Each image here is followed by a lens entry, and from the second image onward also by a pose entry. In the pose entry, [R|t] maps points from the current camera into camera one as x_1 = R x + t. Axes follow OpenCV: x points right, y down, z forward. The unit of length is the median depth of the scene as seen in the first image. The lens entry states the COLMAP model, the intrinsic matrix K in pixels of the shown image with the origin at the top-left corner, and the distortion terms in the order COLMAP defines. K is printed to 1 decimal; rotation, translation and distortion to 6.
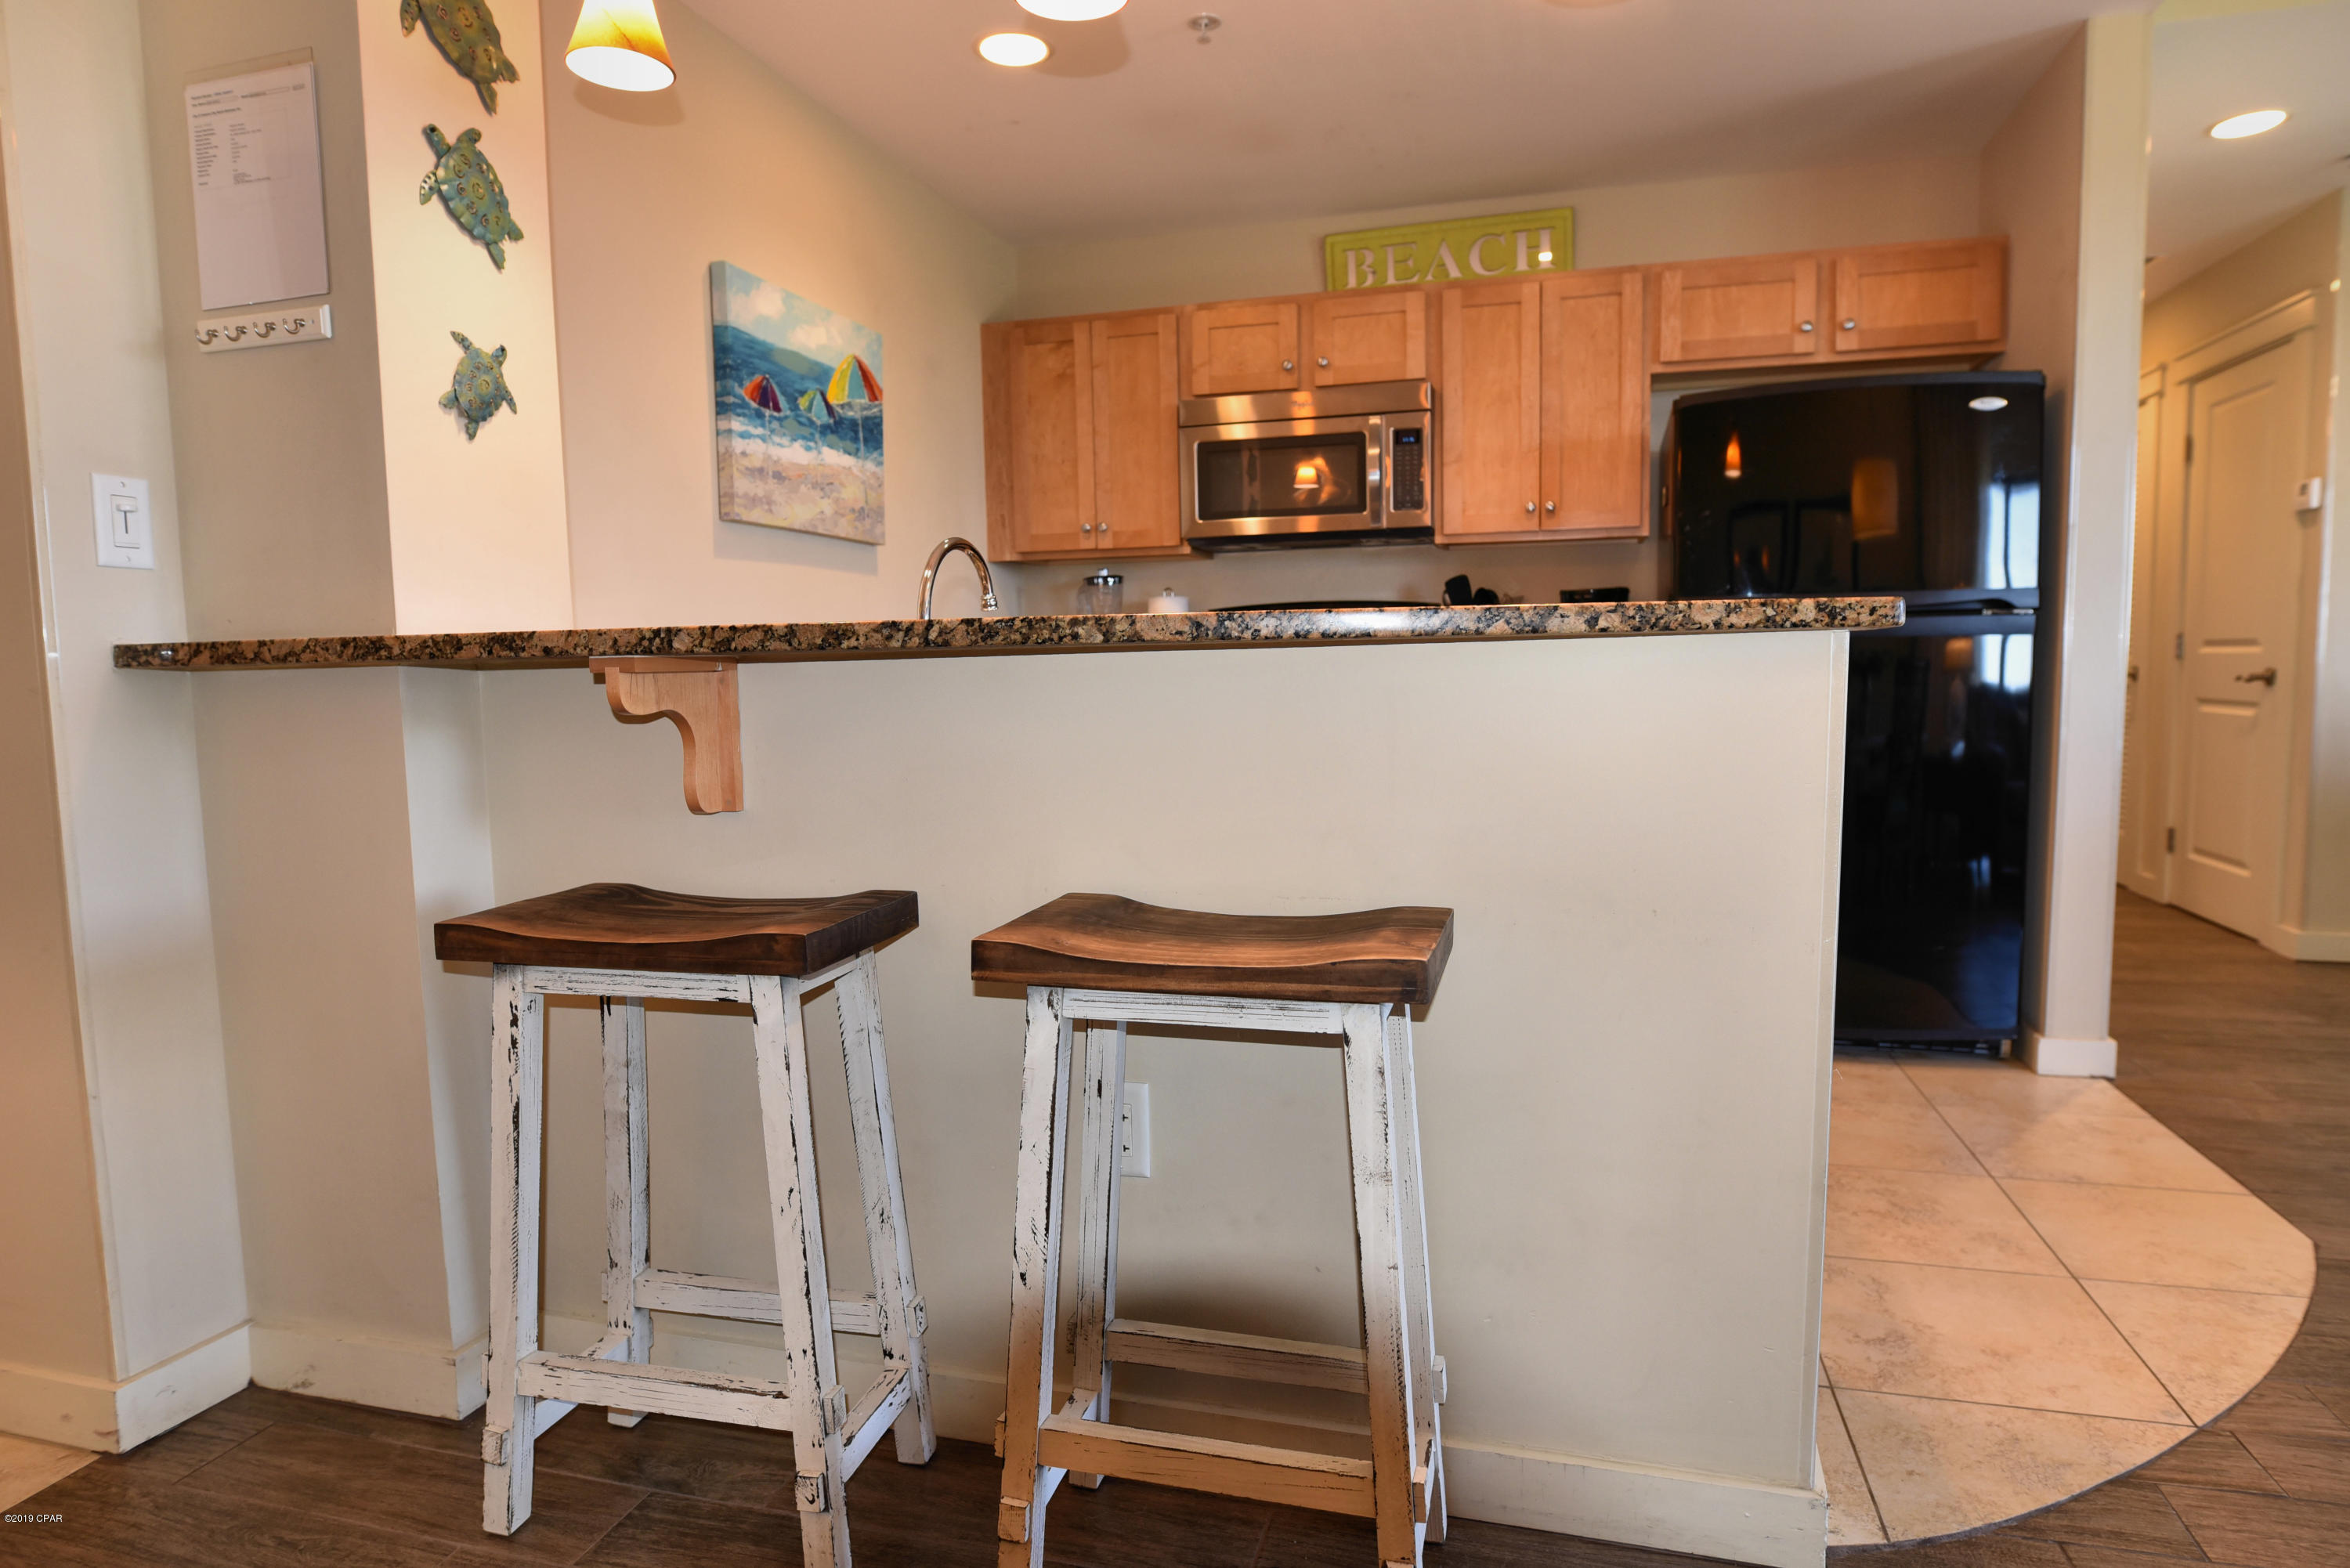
lens RADIAL K [[1352.7, 0, 1178.5], [0, 1352.7, 792.9], [0, 0, 1]] dist [-0.021766, -0.000337]
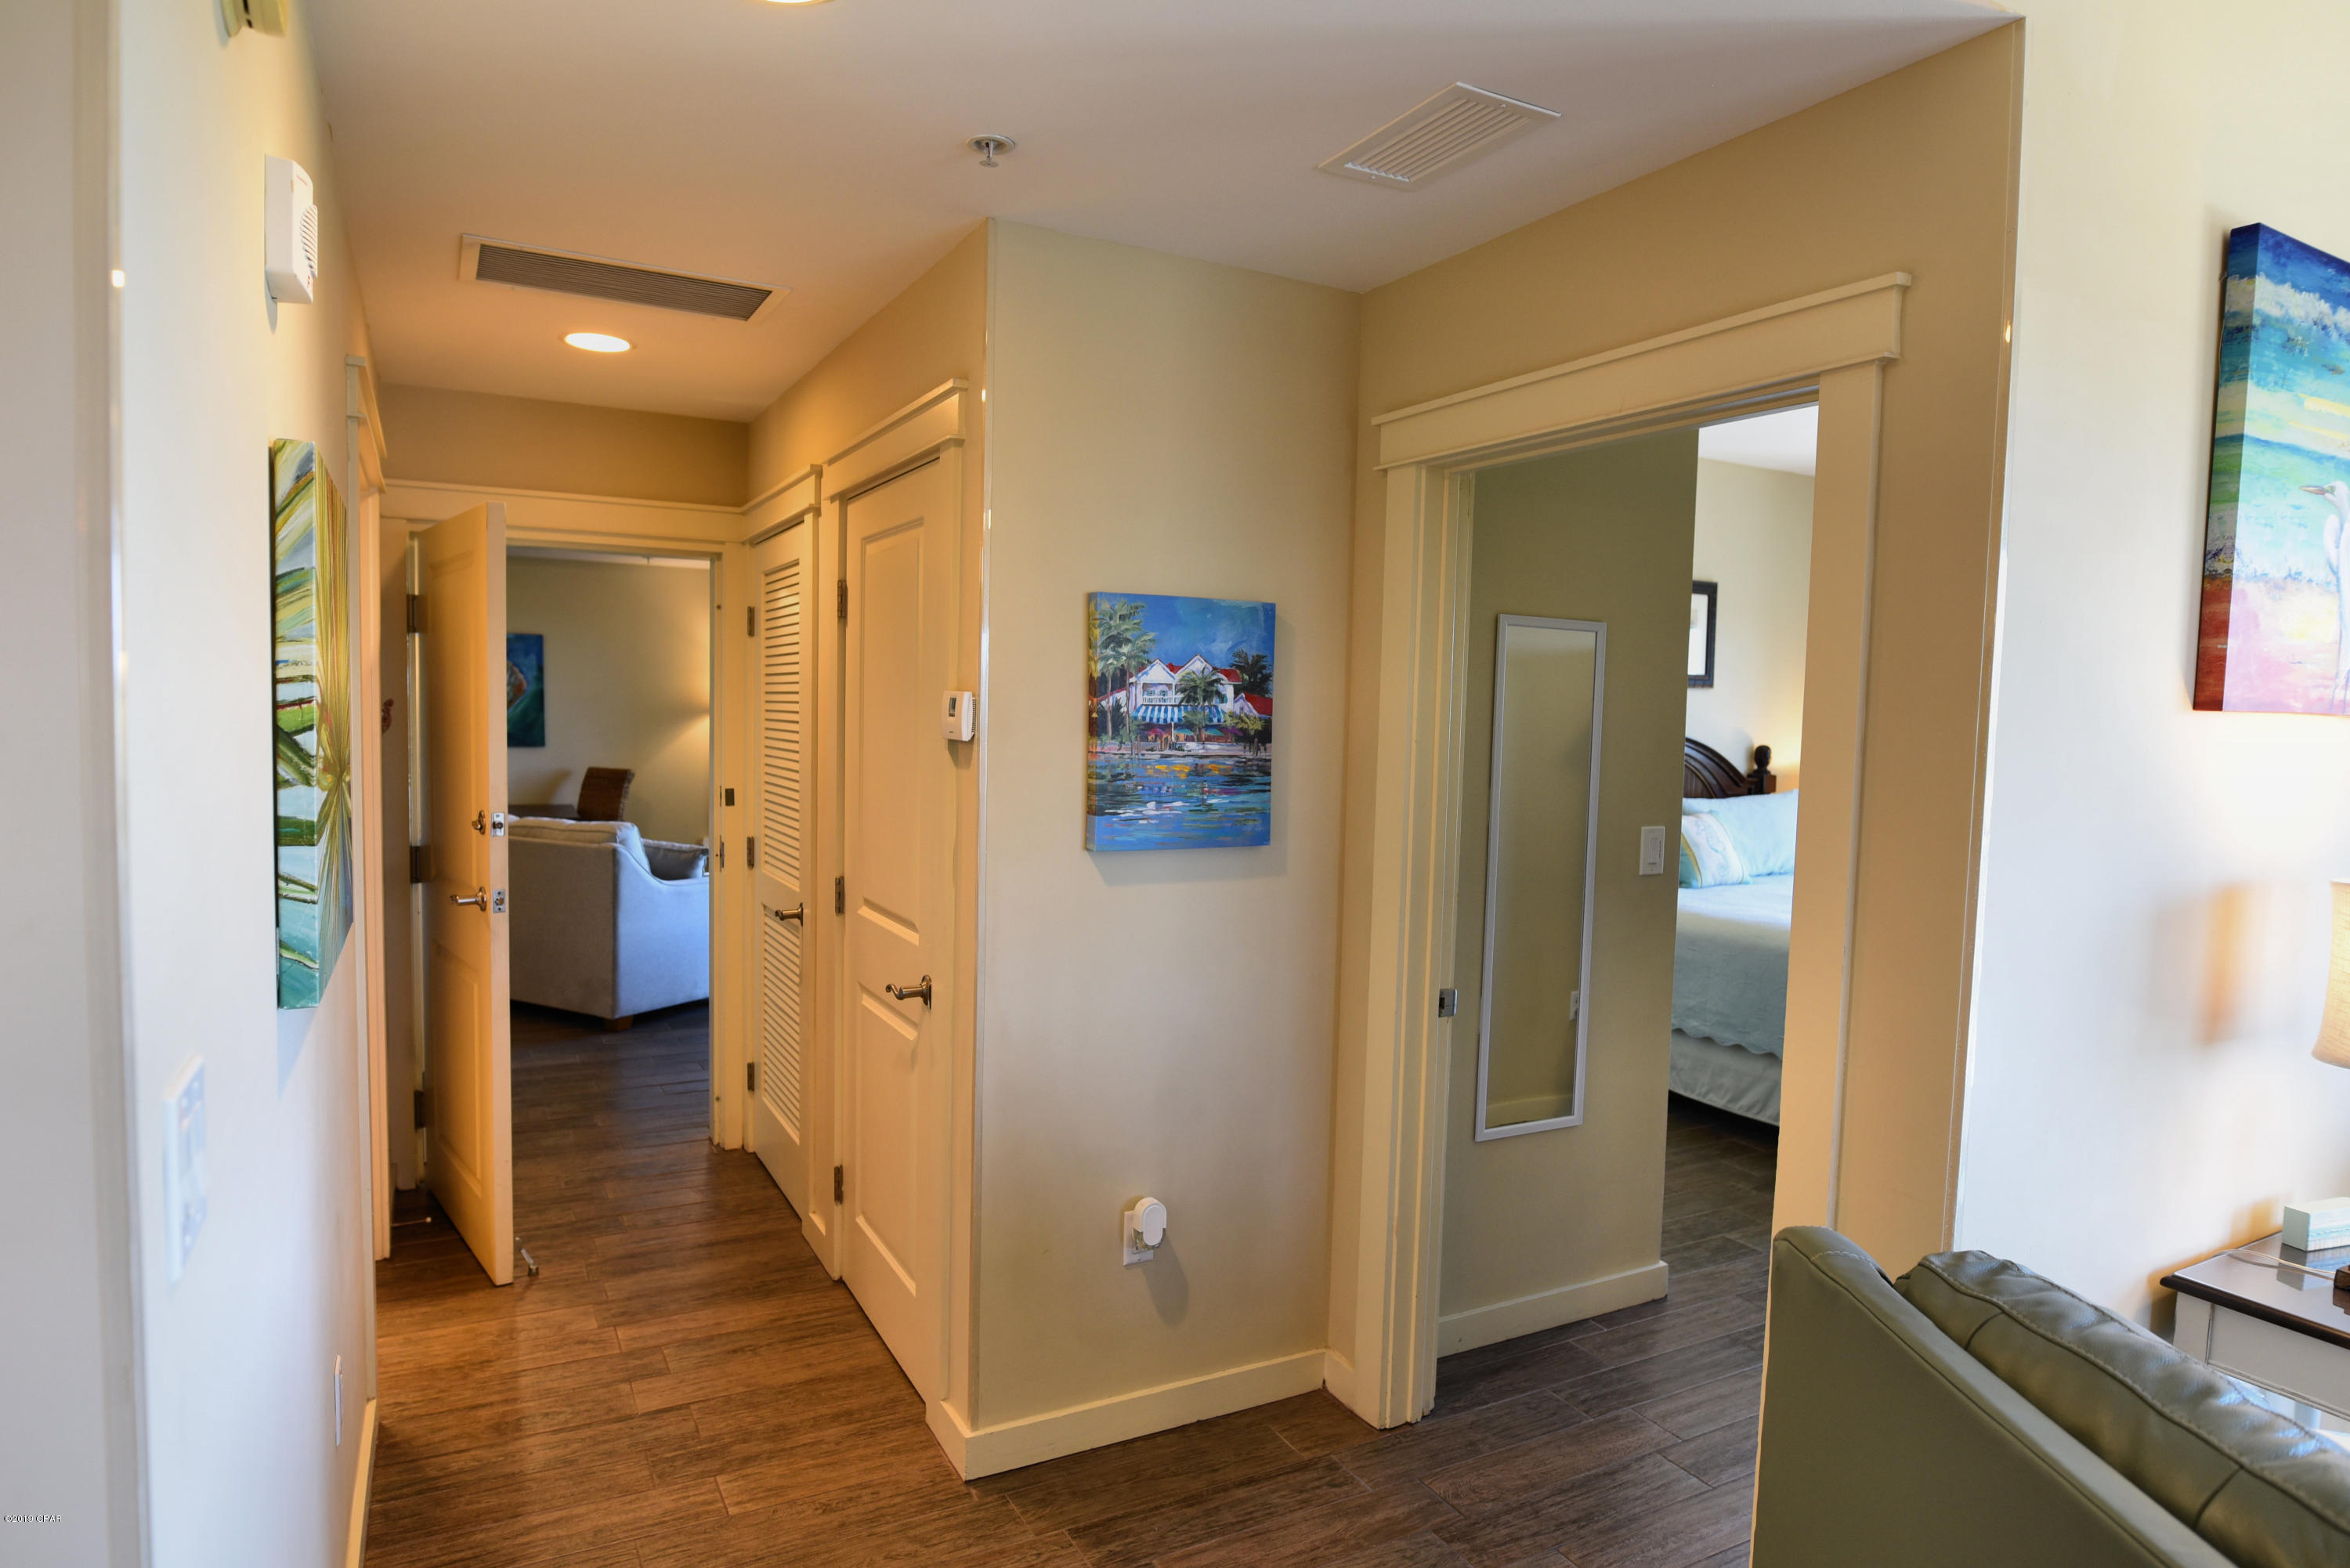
lens RADIAL K [[1352.7, 0, 1184.9], [0, 1352.7, 792.2], [0, 0, 1]] dist [-0.021766, -0.000337]
pose [[0.713882, -0.009073, 0.700207, 0.627571], [0.028606, 0.999459, -0.016215, -0.225432], [-0.699681, 0.031605, 0.713756, 0.625390]]
